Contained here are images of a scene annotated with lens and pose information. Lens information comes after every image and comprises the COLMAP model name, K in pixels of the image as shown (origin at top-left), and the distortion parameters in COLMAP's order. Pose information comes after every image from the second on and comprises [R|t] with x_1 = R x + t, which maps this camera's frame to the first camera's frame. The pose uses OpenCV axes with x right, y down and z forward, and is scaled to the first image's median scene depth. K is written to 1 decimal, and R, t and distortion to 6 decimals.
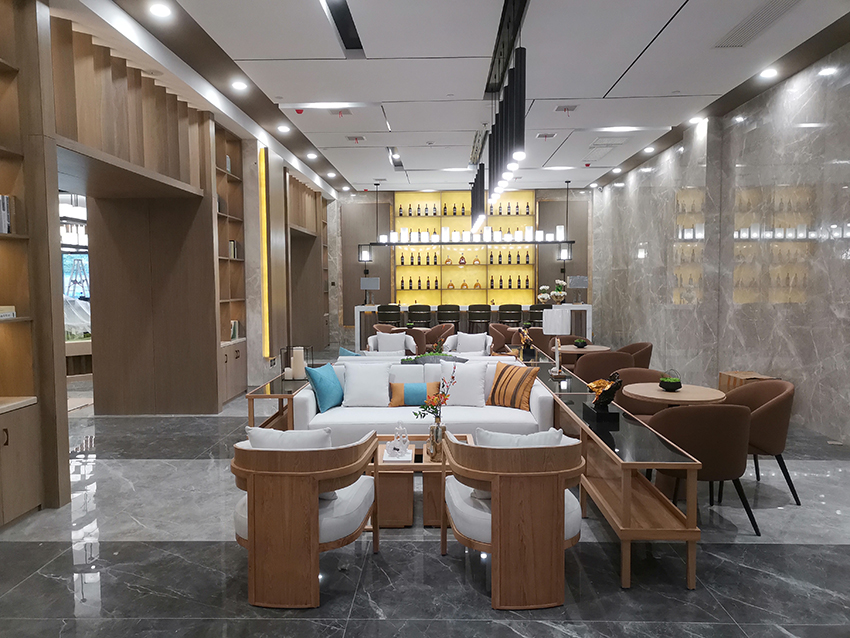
lens RADIAL K [[638.5, 0, 426.2], [0, 638.5, 323.0], [0, 0, 1]] dist [0.034946, -0.012952]
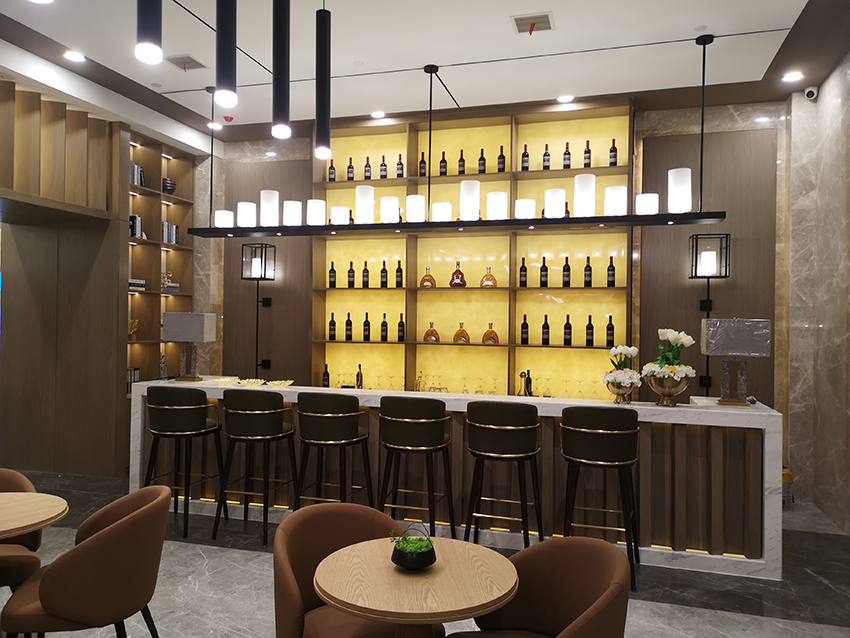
lens RADIAL K [[655.7, 0, 421.8], [0, 655.7, 318.8], [0, 0, 1]] dist [0.056581, -0.035141]
pose [[0.966537, 0.020477, -0.255707, 0.150954], [-0.038596, 0.997070, -0.066045, -0.039941], [0.253605, 0.073705, 0.964496, 0.566592]]
